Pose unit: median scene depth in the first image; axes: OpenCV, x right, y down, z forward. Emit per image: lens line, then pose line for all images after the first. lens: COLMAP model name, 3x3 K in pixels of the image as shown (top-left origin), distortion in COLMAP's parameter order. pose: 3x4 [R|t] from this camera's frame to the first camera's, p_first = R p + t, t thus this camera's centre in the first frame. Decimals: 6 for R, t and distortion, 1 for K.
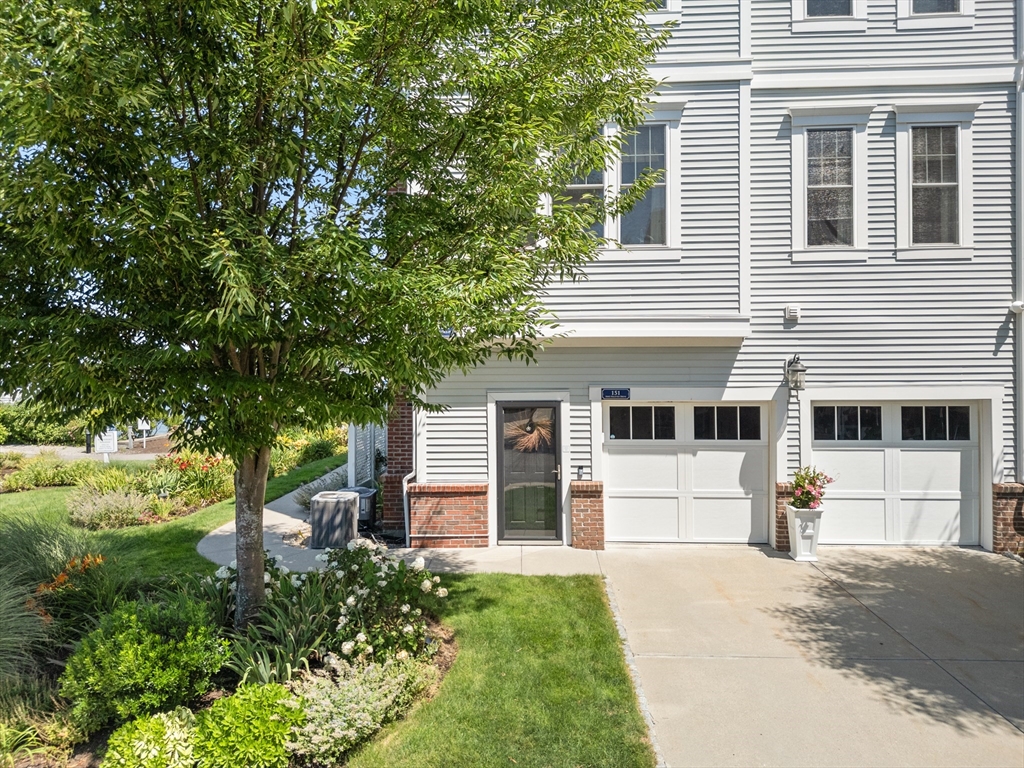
lens RADIAL K [[714.2, 0, 509.0], [0, 714.2, 381.8], [0, 0, 1]] dist [0.041829, -0.030614]
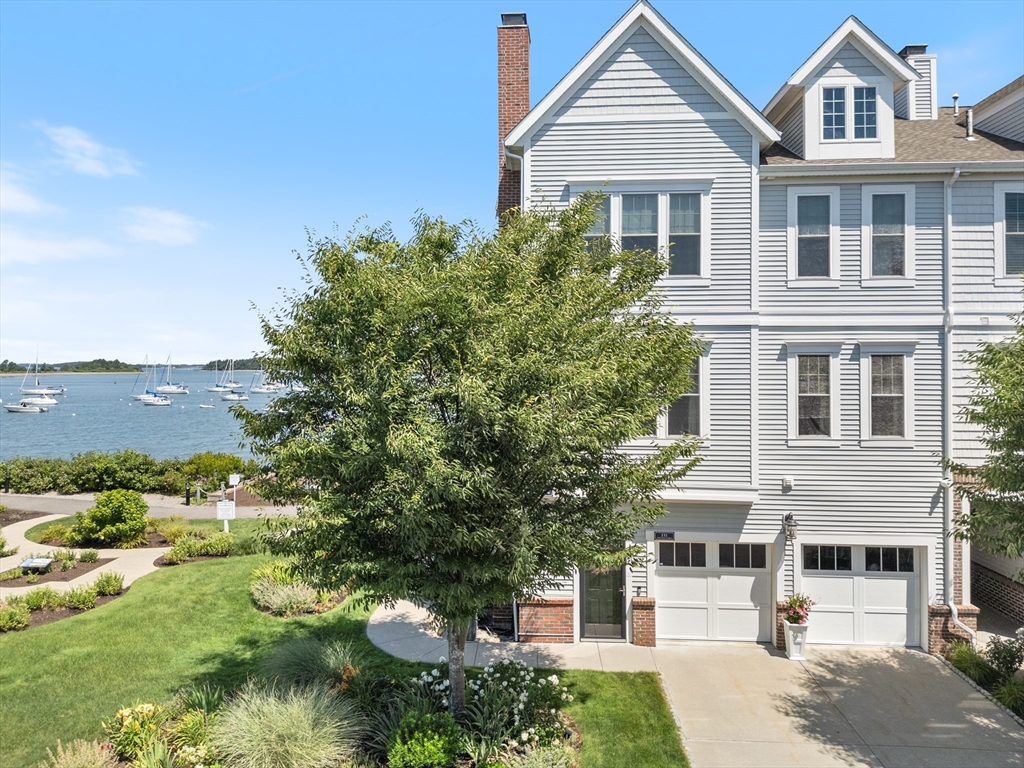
lens RADIAL K [[714.2, 0, 508.4], [0, 714.2, 377.9], [0, 0, 1]] dist [0.041829, -0.030614]
pose [[0.999844, 0.009242, -0.015076, -0.144072], [-0.009433, 0.999876, -0.012626, -0.281024], [0.014958, 0.012766, 0.999807, -0.445562]]
